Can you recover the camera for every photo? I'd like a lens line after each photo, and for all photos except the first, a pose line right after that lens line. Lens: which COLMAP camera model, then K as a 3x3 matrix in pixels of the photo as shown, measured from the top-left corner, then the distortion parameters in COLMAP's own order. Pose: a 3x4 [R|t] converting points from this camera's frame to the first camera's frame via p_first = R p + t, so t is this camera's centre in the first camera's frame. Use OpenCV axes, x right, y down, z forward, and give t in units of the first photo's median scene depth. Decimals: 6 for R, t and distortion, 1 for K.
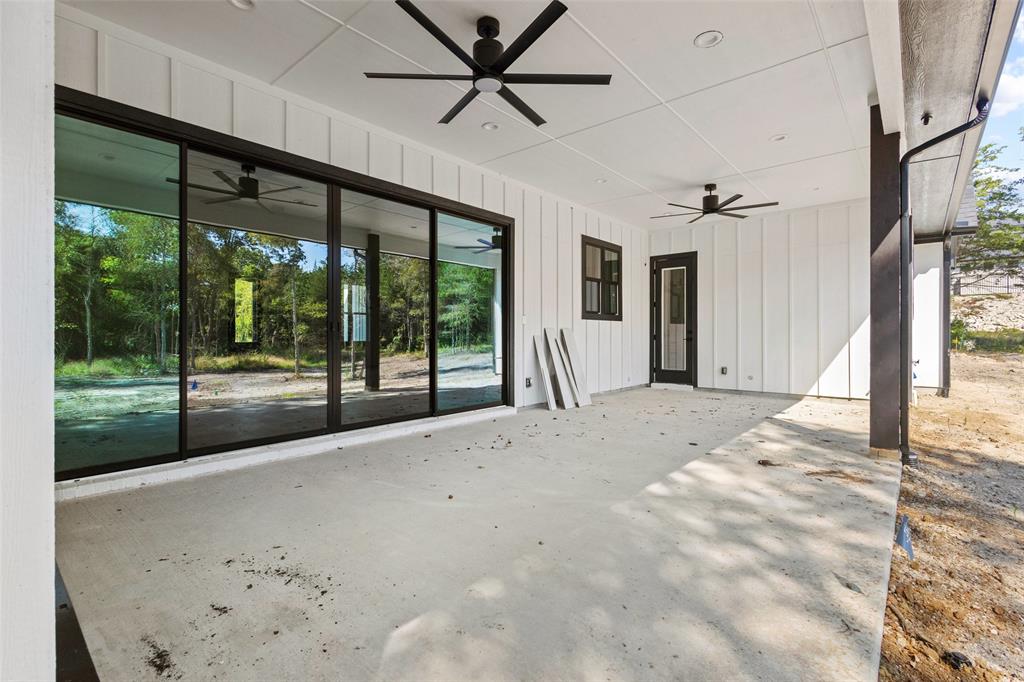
lens RADIAL K [[471.9, 0, 510.6], [0, 471.9, 332.4], [0, 0, 1]] dist [0.003405, 0.000163]
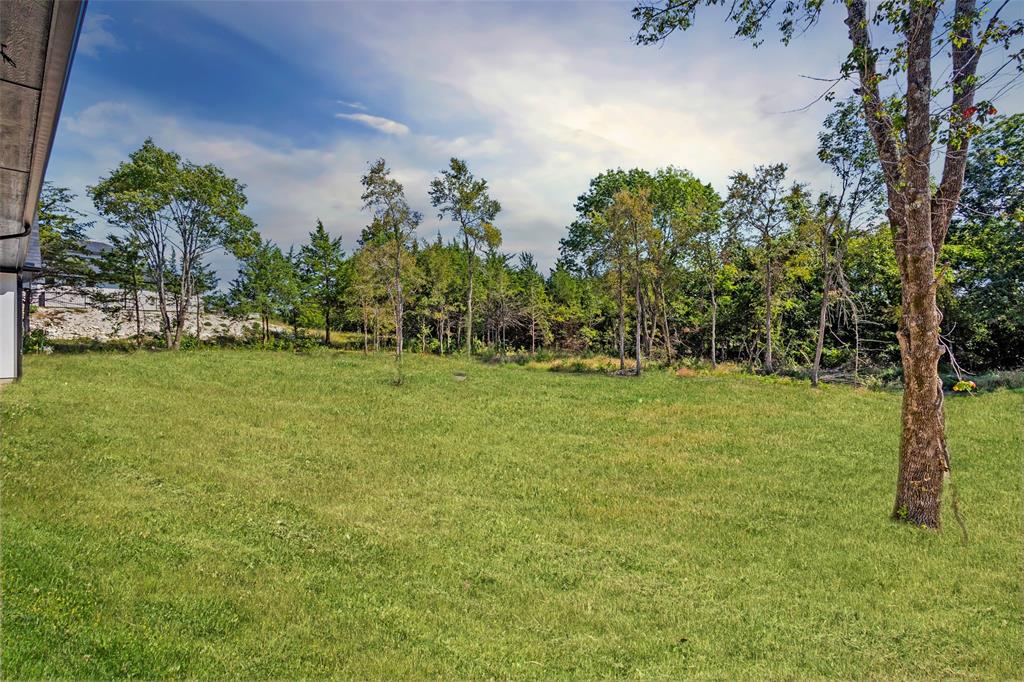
lens RADIAL K [[471.9, 0, 511.0], [0, 471.9, 337.2], [0, 0, 1]] dist [0.003405, 0.000163]
pose [[0.041157, 0.004421, 0.999143, -0.171539], [0.005955, 0.999971, -0.004670, 0.005920], [-0.999135, 0.006142, 0.041130, -0.207519]]
